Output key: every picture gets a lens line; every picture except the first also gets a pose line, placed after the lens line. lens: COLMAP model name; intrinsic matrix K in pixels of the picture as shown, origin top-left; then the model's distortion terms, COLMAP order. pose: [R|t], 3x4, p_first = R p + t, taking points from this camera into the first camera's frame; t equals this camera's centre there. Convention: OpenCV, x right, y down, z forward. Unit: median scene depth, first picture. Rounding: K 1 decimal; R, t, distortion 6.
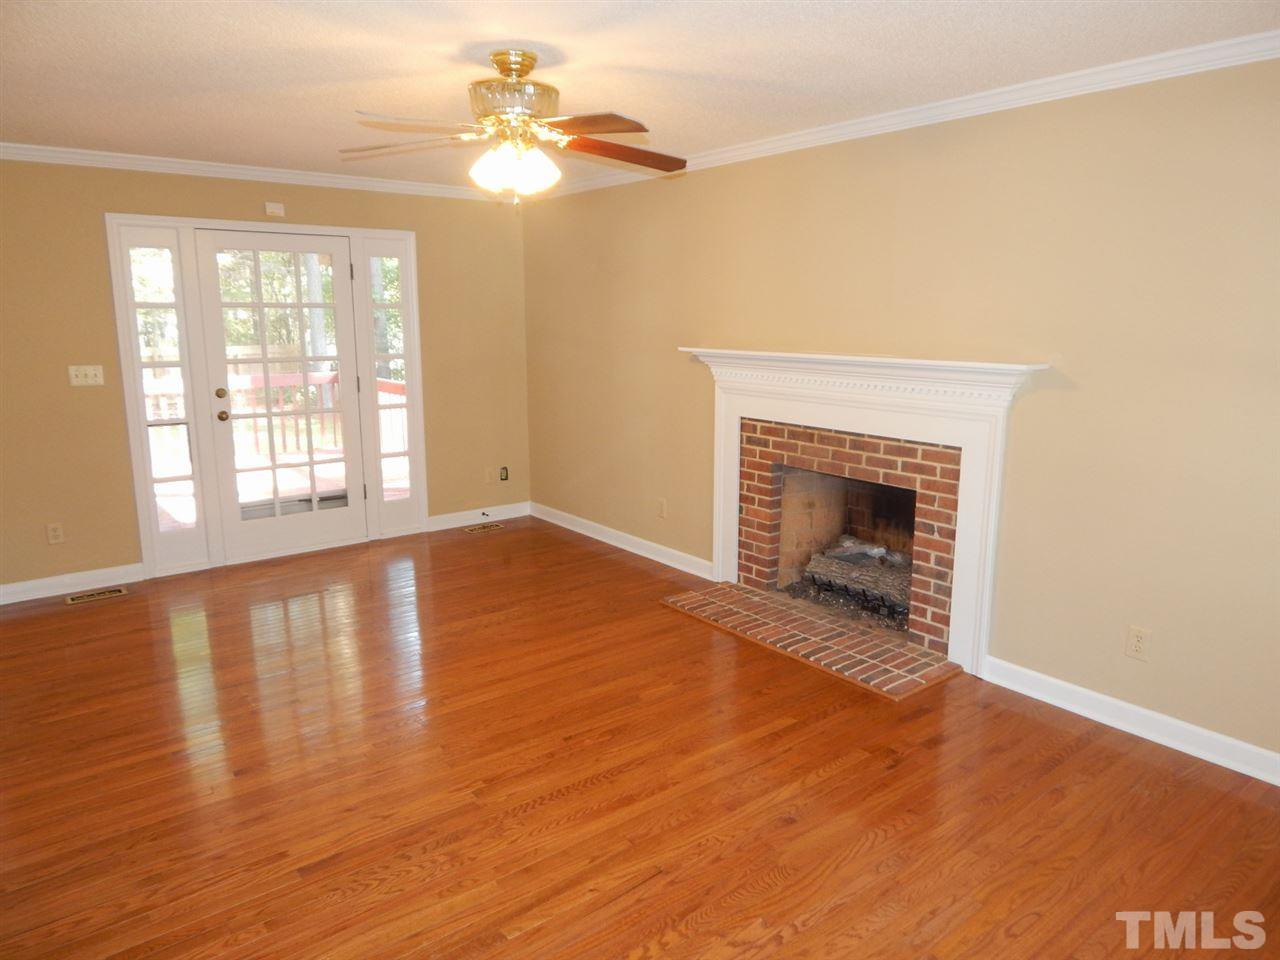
lens RADIAL K [[848.0, 0, 645.8], [0, 848.0, 476.4], [0, 0, 1]] dist [0.005639, -0.003752]
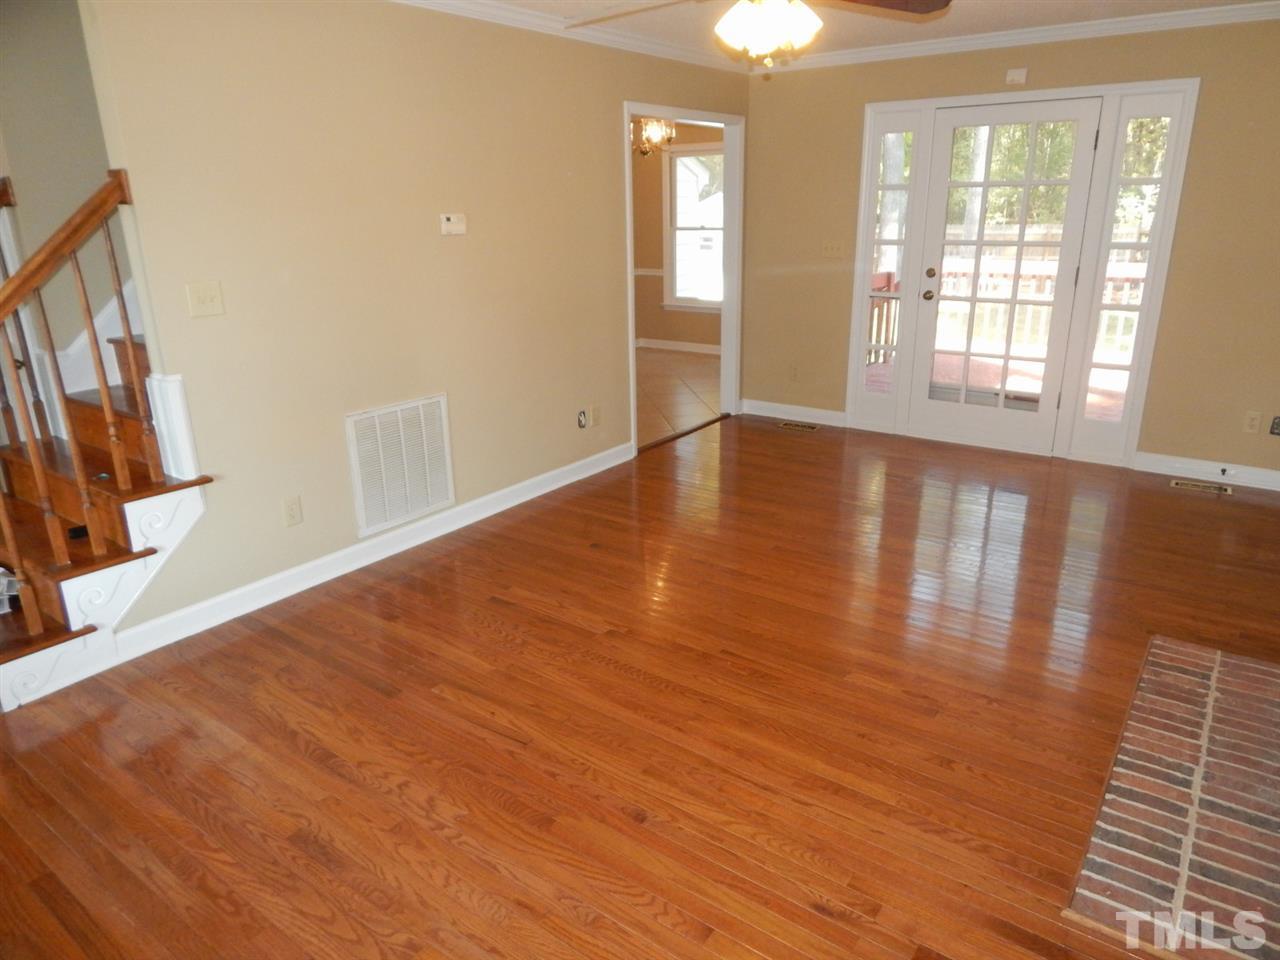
lens RADIAL K [[848.0, 0, 645.8], [0, 848.0, 476.4], [0, 0, 1]] dist [0.005639, -0.003752]
pose [[0.266556, 0.294201, -0.917820, 0.516073], [-0.168661, 0.951818, 0.256116, -0.080761], [0.948948, 0.086531, 0.303333, 0.442268]]
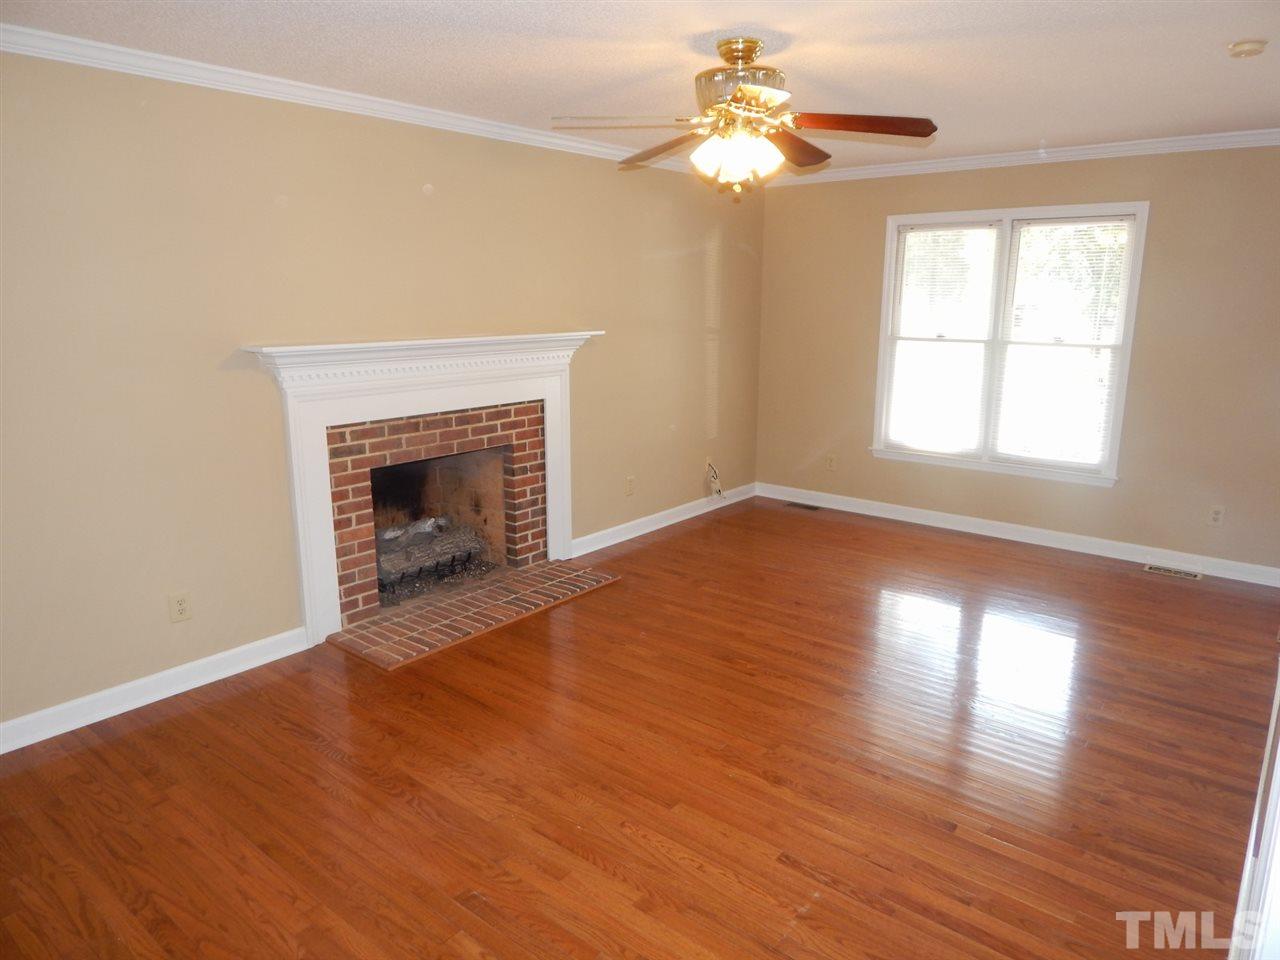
lens RADIAL K [[848.0, 0, 645.8], [0, 848.0, 476.4], [0, 0, 1]] dist [0.005639, -0.003752]
pose [[-0.225295, -0.209939, 0.951403, -0.793972], [0.181838, 0.950290, 0.252753, -0.188405], [-0.957171, 0.229946, -0.175920, 0.931644]]
